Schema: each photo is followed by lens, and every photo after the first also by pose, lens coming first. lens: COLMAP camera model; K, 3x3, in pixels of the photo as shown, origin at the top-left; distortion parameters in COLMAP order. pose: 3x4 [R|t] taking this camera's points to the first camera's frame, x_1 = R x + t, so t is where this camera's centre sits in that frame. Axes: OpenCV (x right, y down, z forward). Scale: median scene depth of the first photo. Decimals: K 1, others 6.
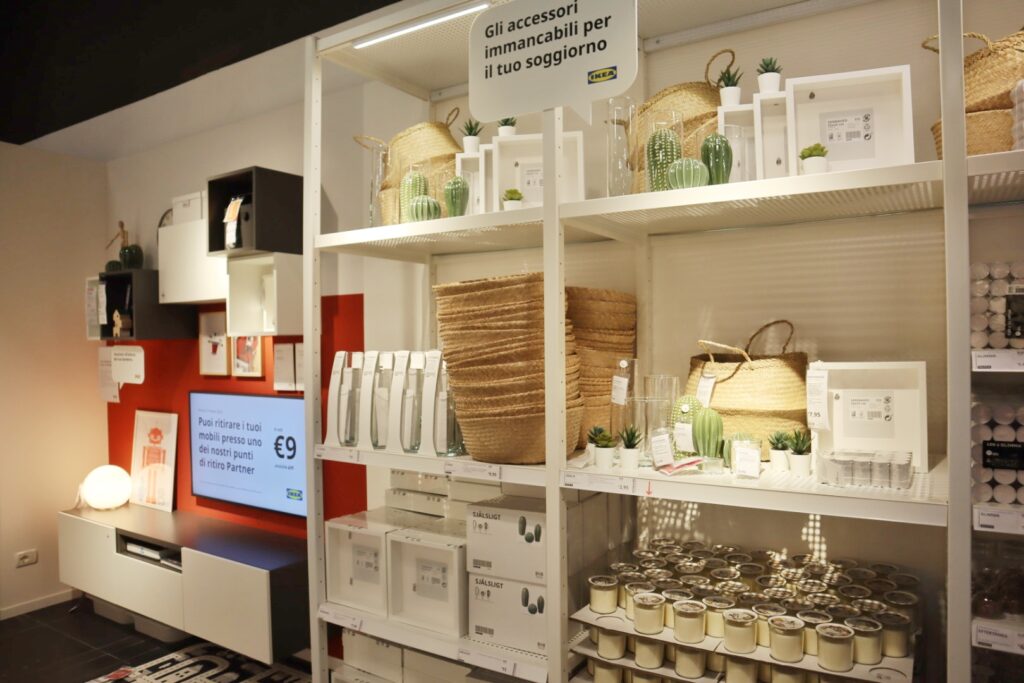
lens RADIAL K [[710.7, 0, 515.3], [0, 710.7, 337.9], [0, 0, 1]] dist [-0.145053, 0.114010]
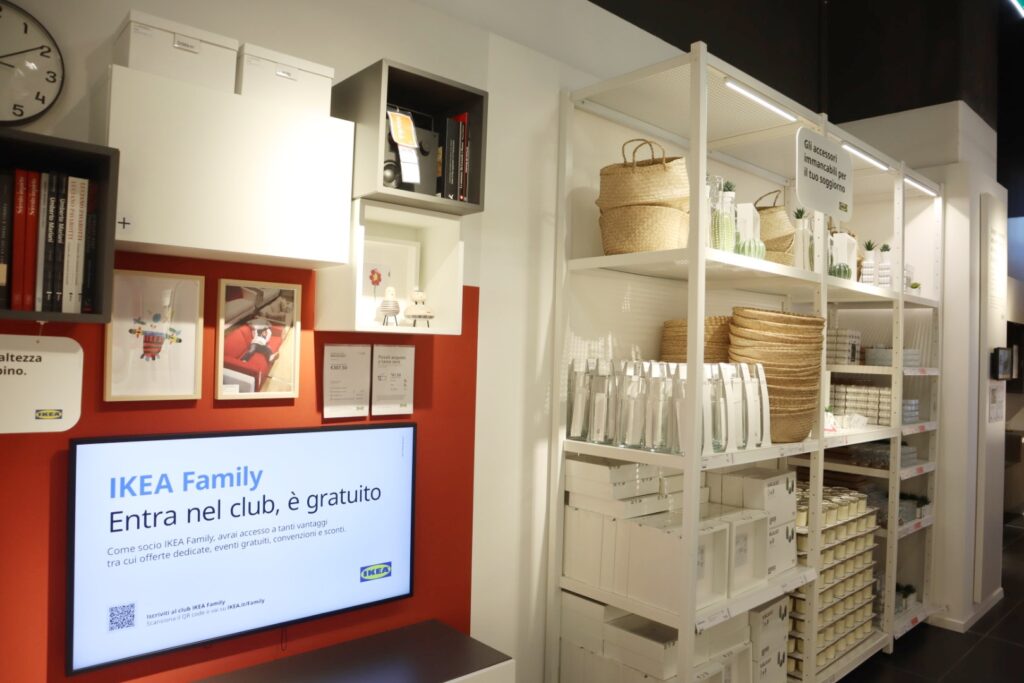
lens RADIAL K [[710.7, 0, 515.3], [0, 710.7, 337.9], [0, 0, 1]] dist [-0.145053, 0.114010]
pose [[0.274263, 0.036565, 0.960959, -0.881023], [-0.037506, 0.998923, -0.027305, 0.013689], [-0.960923, -0.028553, 0.275339, 0.659705]]
